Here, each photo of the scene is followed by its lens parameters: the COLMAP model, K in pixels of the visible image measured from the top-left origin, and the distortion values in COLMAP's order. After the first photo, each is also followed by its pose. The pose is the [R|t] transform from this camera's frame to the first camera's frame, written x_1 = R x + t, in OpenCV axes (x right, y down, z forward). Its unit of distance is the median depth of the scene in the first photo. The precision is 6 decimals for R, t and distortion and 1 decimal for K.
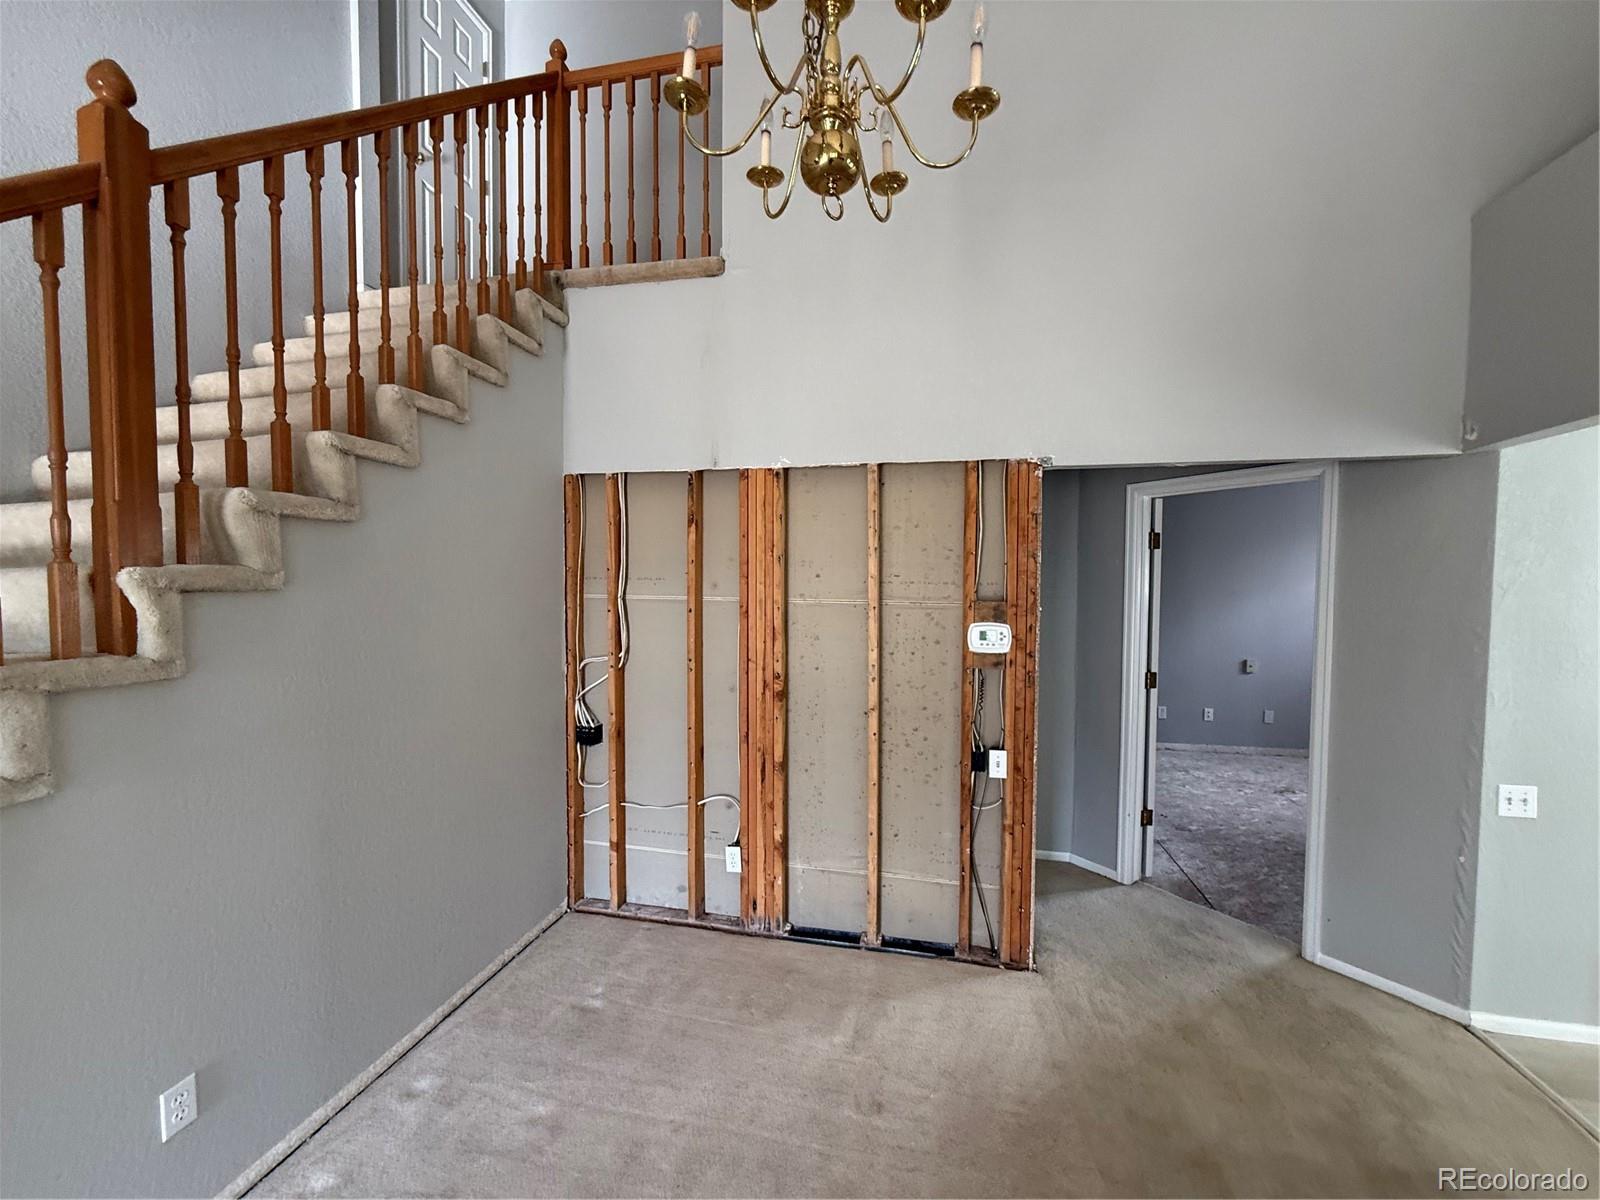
lens RADIAL K [[637.6, 0, 804.0], [0, 637.6, 600.0], [0, 0, 1]] dist [-0.001359, 0.000165]
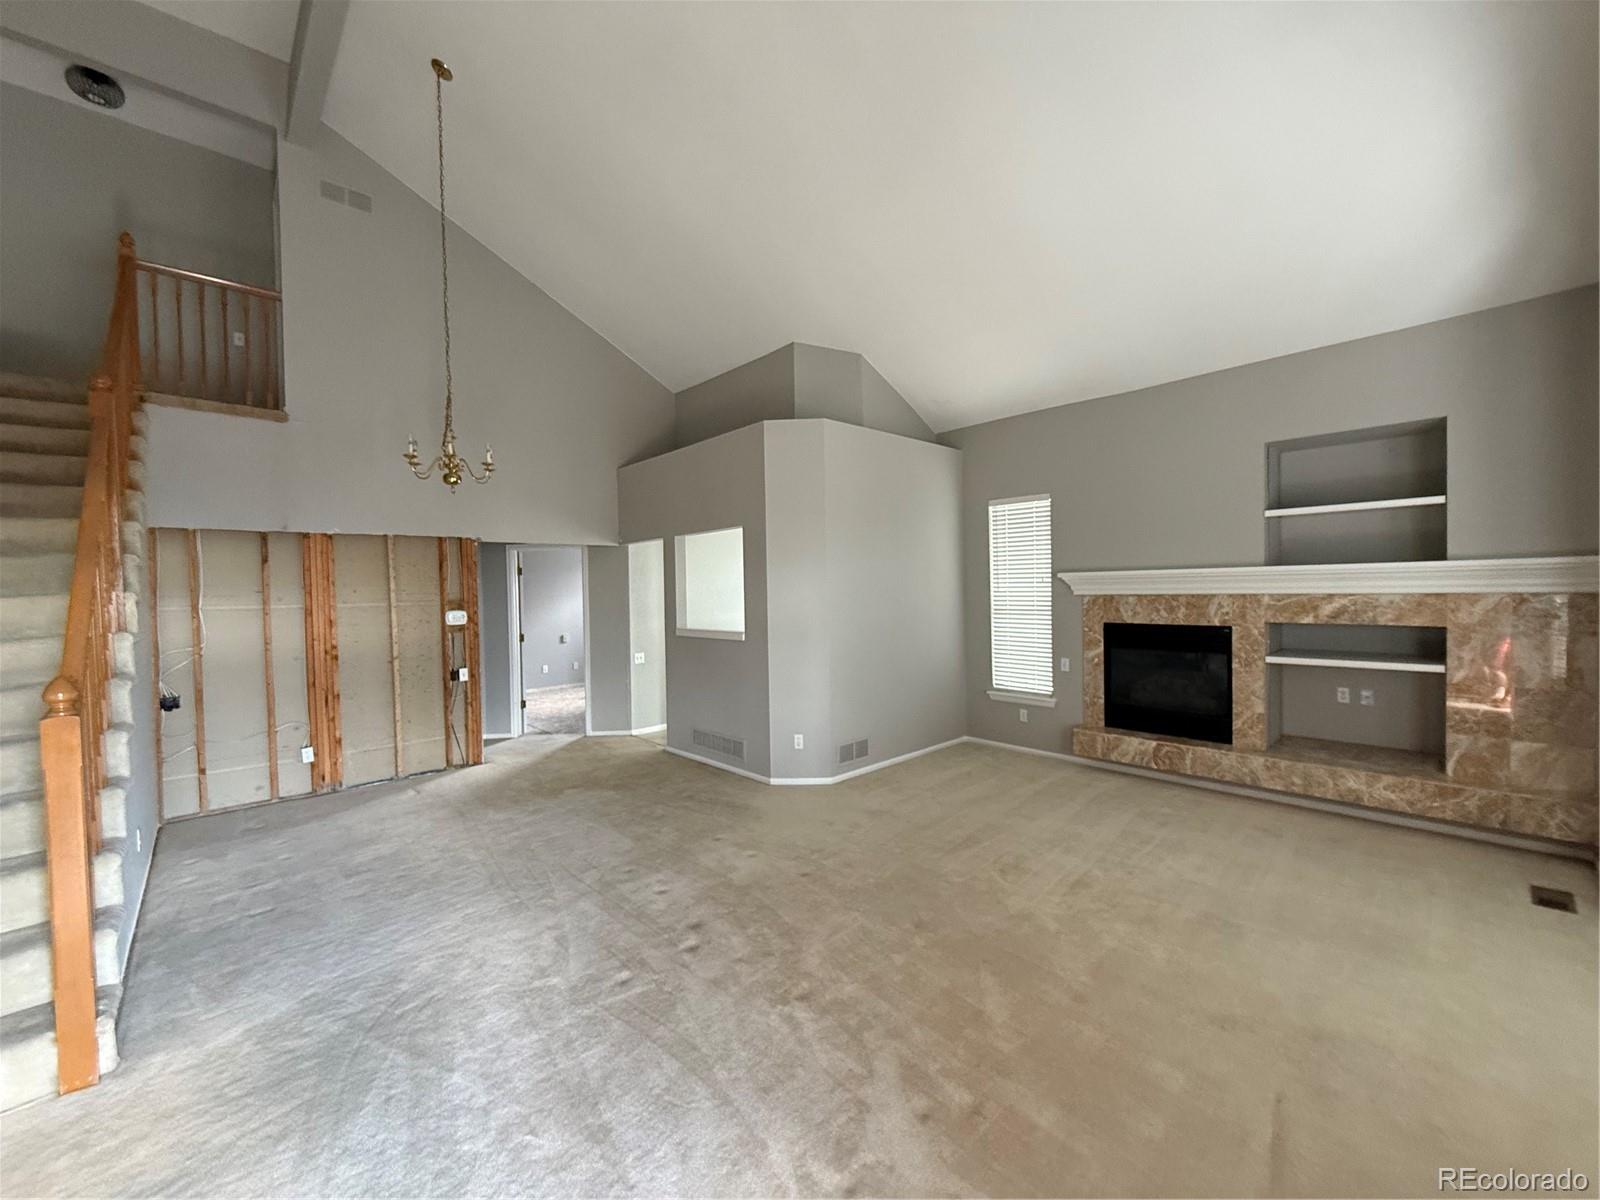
lens RADIAL K [[637.6, 0, 804.0], [0, 637.6, 600.0], [0, 0, 1]] dist [-0.001359, 0.000165]
pose [[0.568355, -0.034954, 0.822041, -0.769361], [0.051392, 0.998654, 0.006931, 0.041716], [-0.821177, 0.038307, 0.569386, -1.146144]]
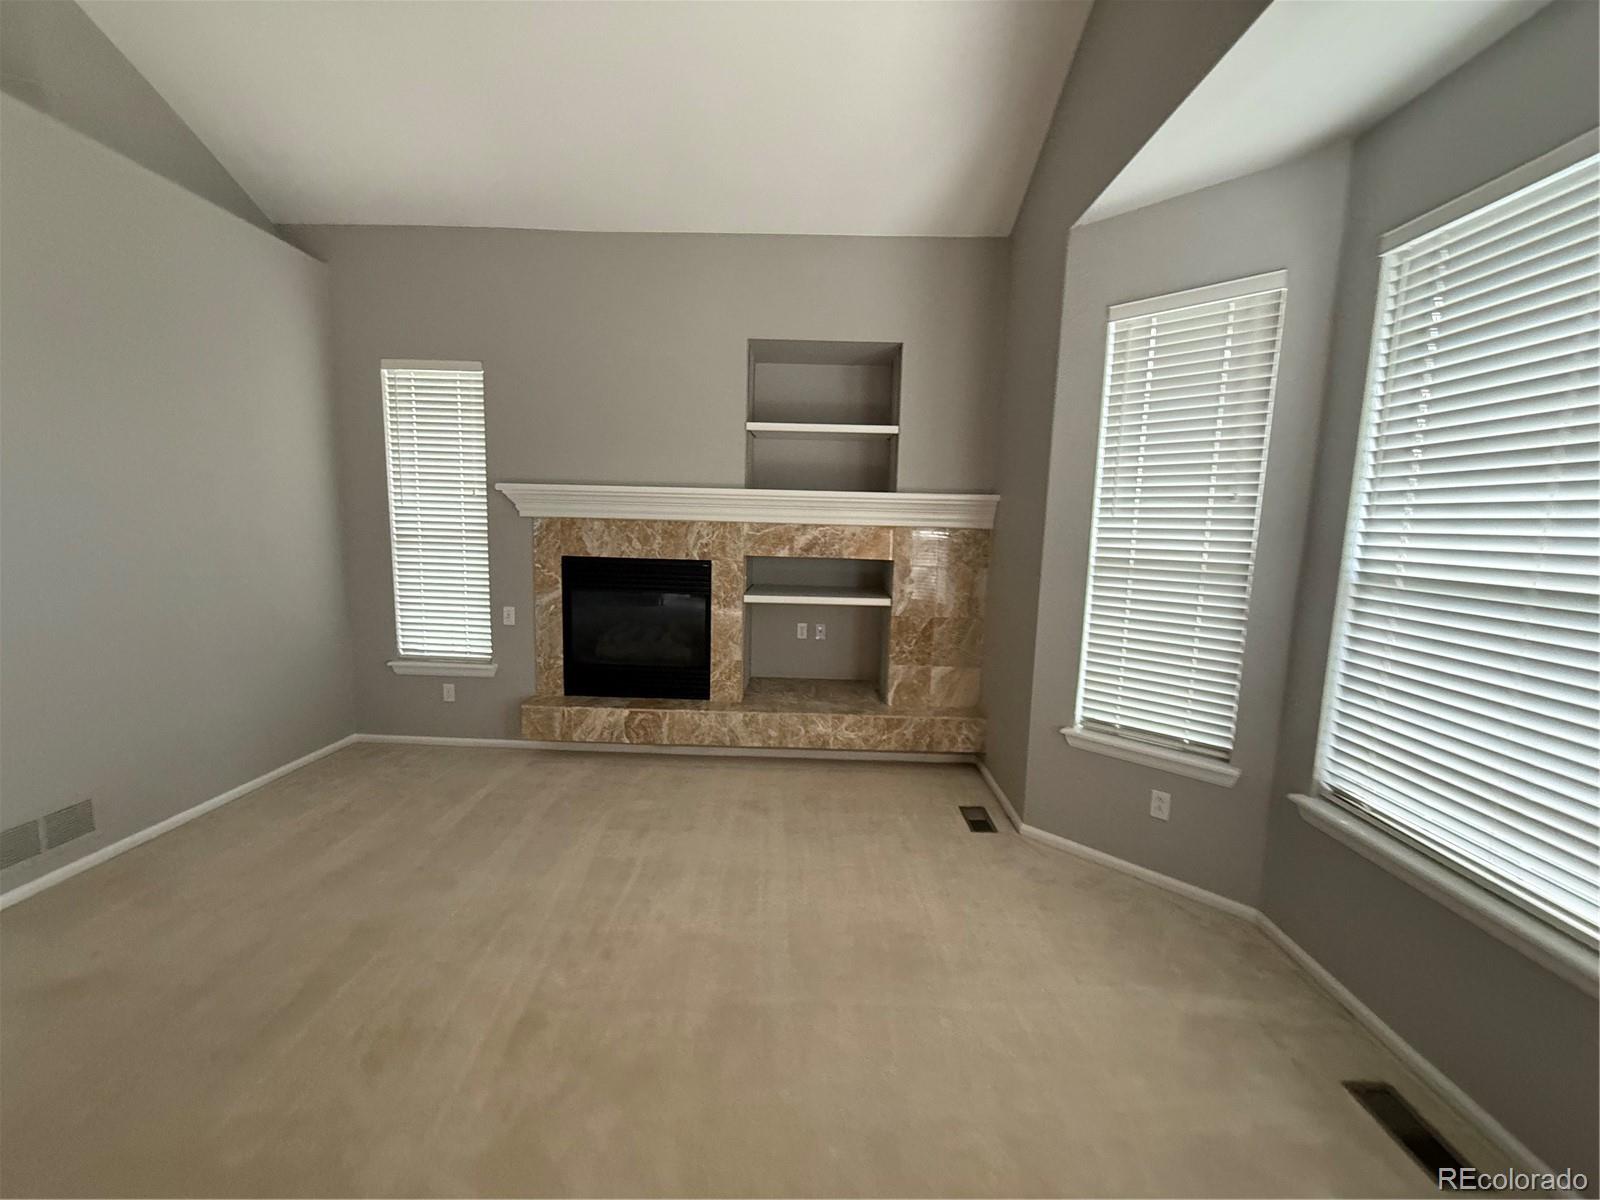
lens RADIAL K [[637.6, 0, 804.0], [0, 637.6, 600.0], [0, 0, 1]] dist [-0.001359, 0.000165]
pose [[-0.196080, -0.133199, 0.971499, -0.168612], [0.004489, 0.990599, 0.136723, 0.075870], [-0.980578, 0.031170, -0.193639, -1.041508]]
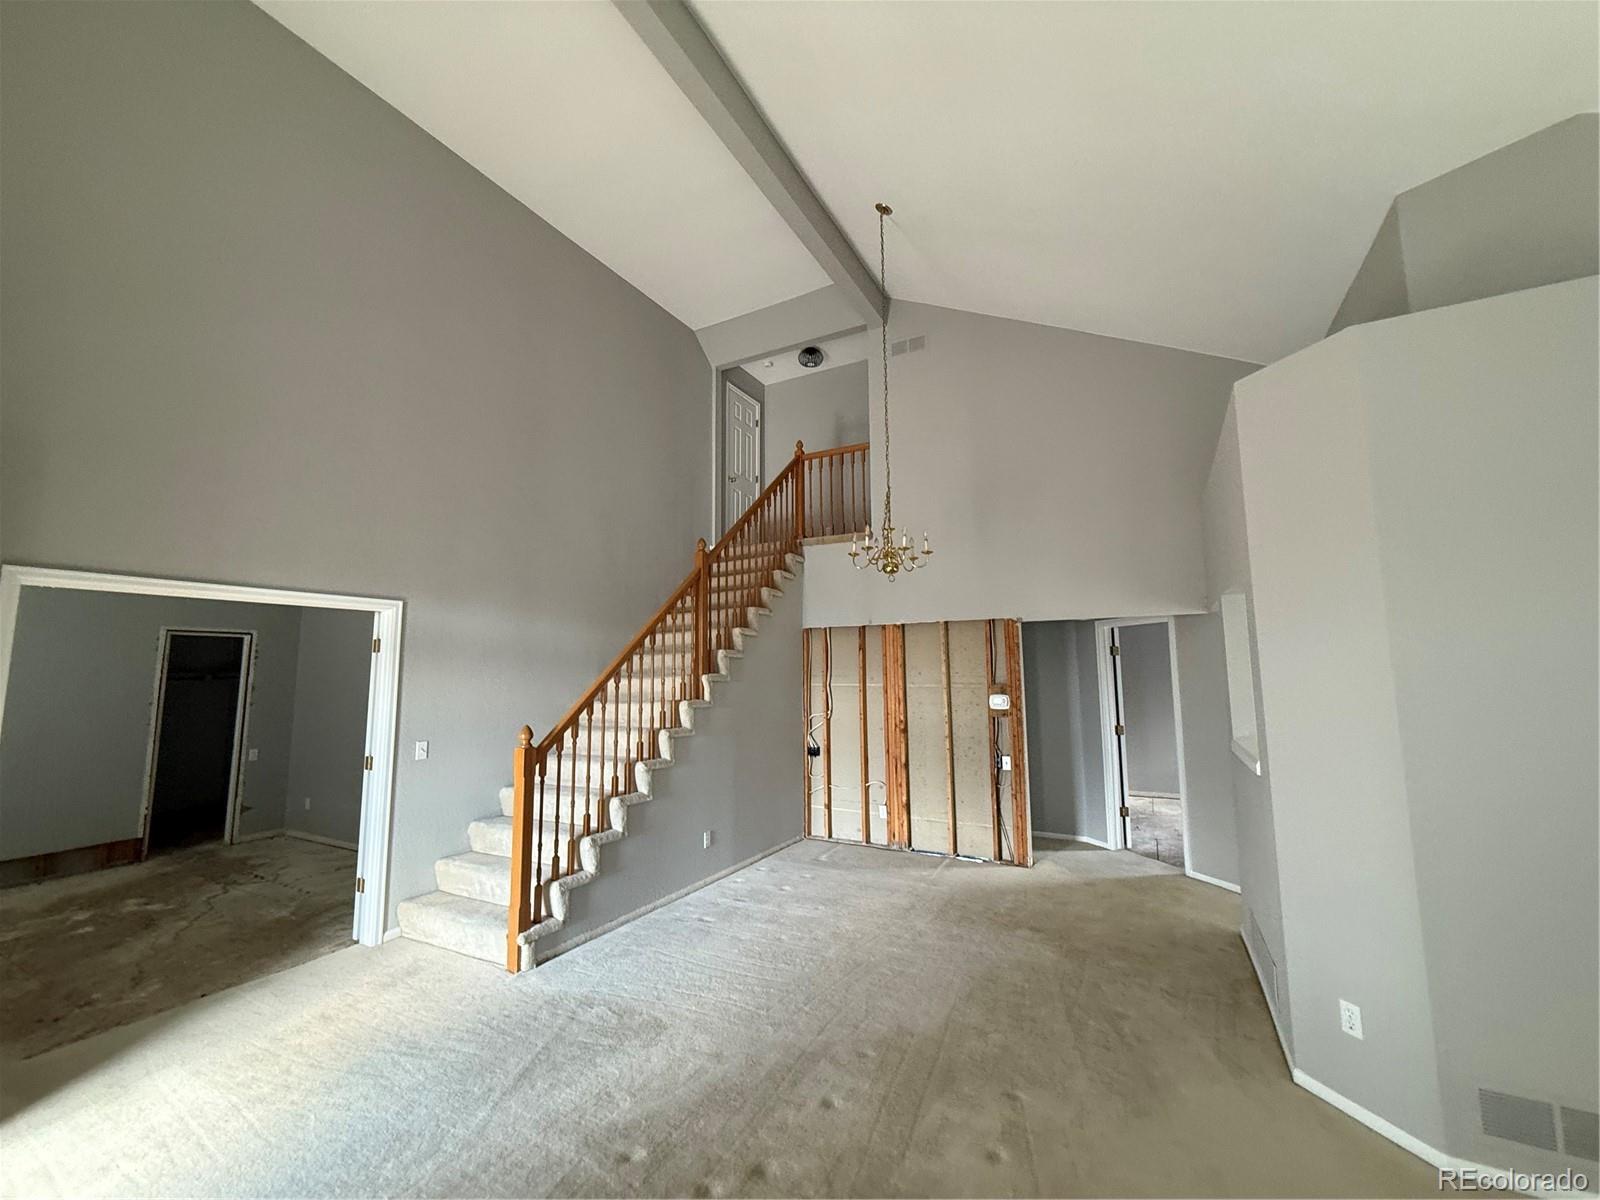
lens RADIAL K [[637.6, 0, 804.0], [0, 637.6, 600.0], [0, 0, 1]] dist [-0.001359, 0.000165]
pose [[0.961862, -0.044514, -0.269887, 0.235219], [0.004140, 0.988926, -0.148354, 0.033169], [0.273502, 0.141579, 0.951395, -1.155532]]
